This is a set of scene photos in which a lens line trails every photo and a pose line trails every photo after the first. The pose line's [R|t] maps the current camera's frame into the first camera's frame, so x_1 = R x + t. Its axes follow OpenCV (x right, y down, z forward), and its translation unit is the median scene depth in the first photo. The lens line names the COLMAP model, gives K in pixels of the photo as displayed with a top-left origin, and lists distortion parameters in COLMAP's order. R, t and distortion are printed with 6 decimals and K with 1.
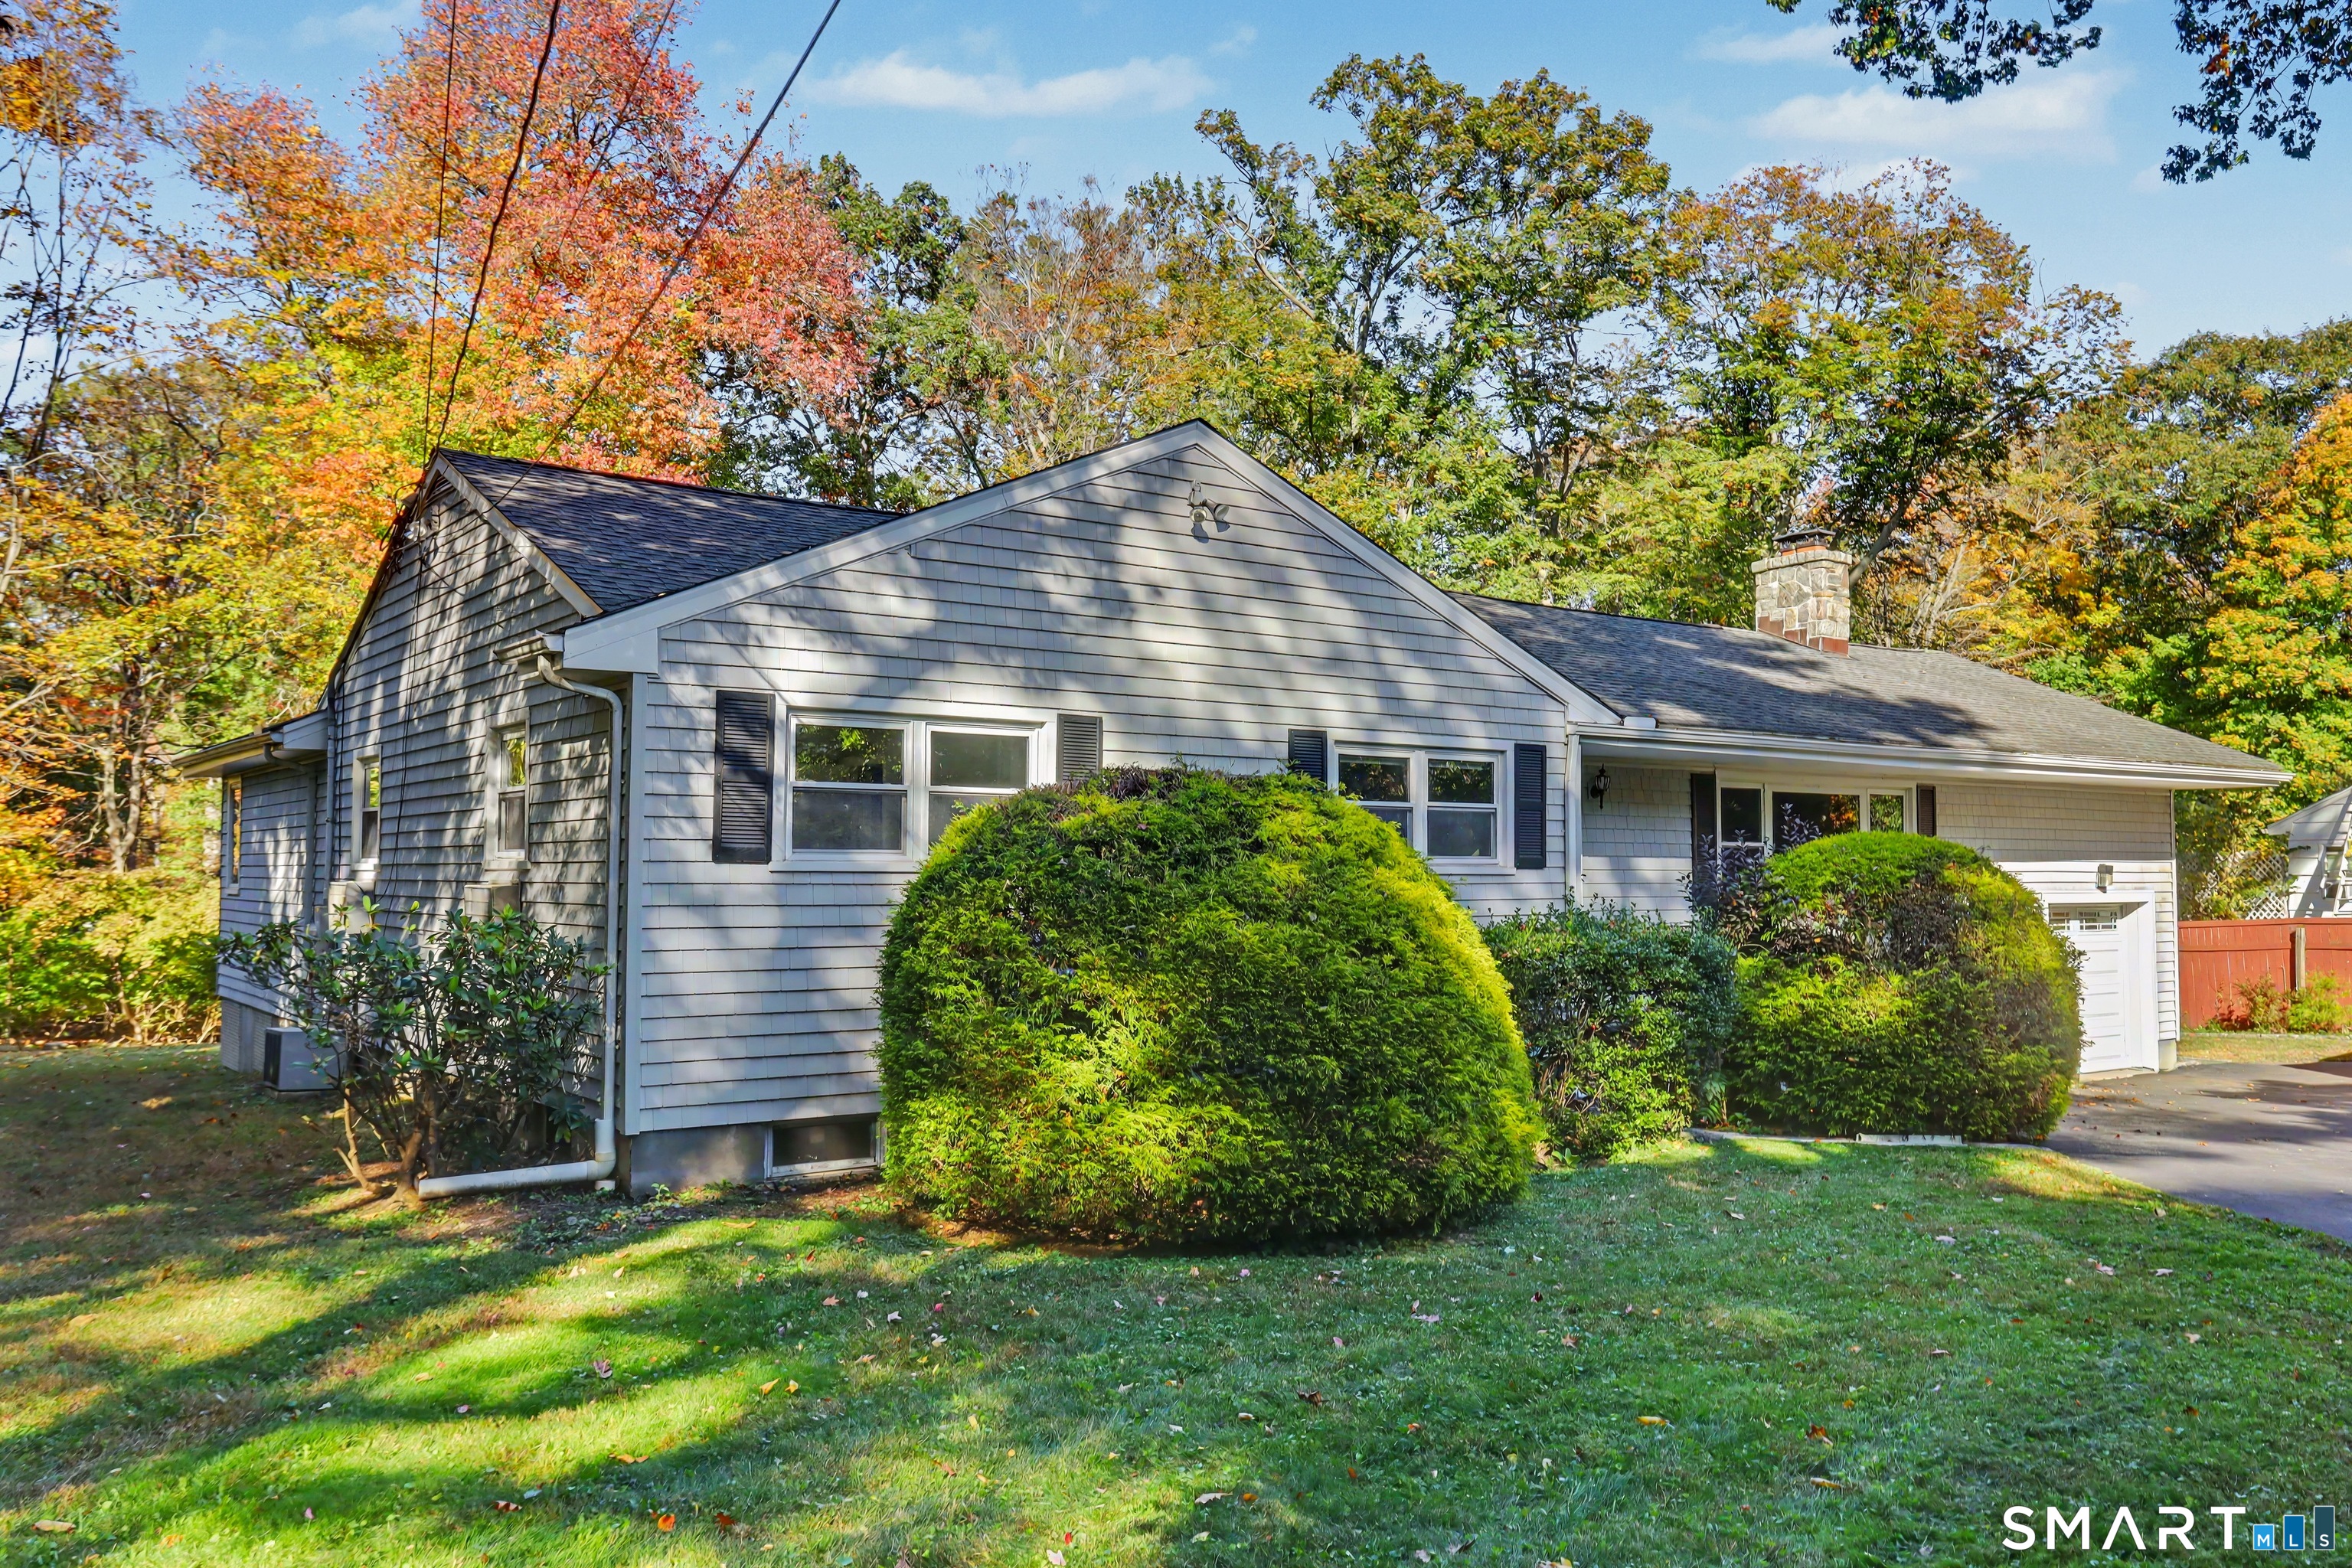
lens RADIAL K [[1835.7, 0, 1176.0], [0, 1835.7, 784.0], [0, 0, 1]] dist [0.000968, 0.000305]
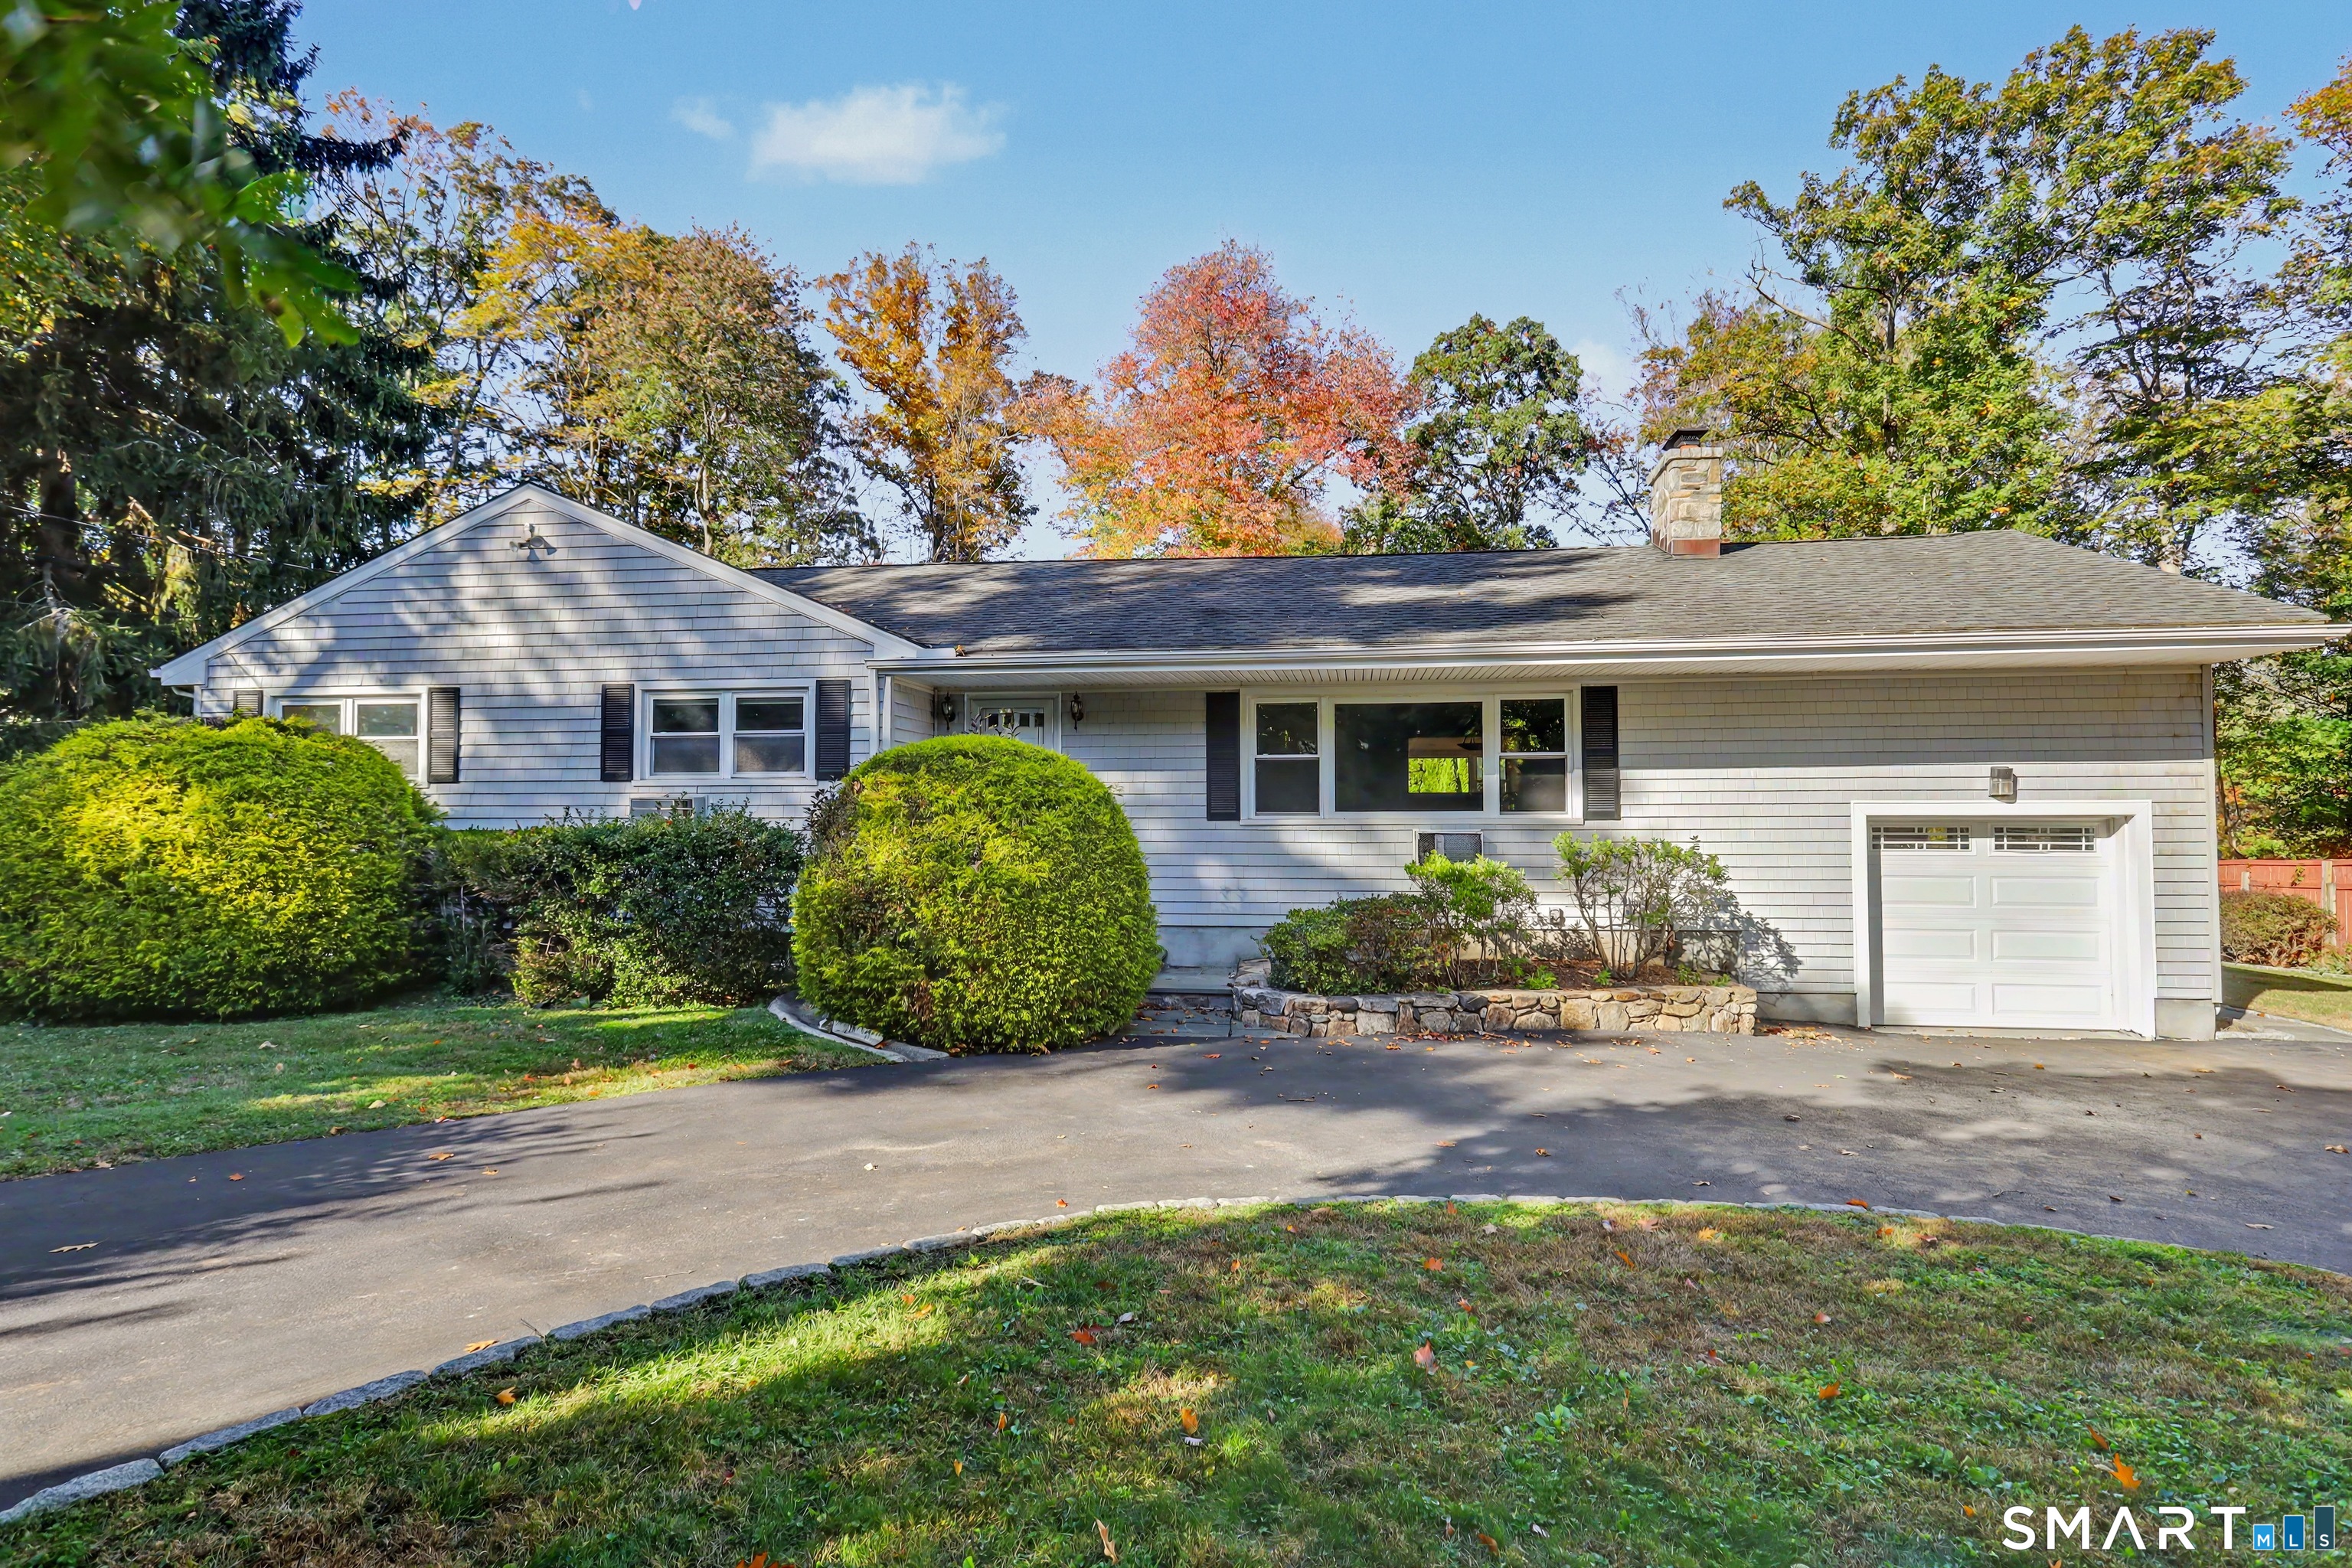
lens RADIAL K [[1189.2, 0, 1176.0], [0, 1189.2, 784.0], [0, 0, 1]] dist [-0.000643, -0.000330]
pose [[0.724127, -0.033648, -0.688845, 0.929213], [0.036338, 0.999283, -0.010612, 0.066904], [0.688709, -0.017347, 0.724831, 0.574956]]
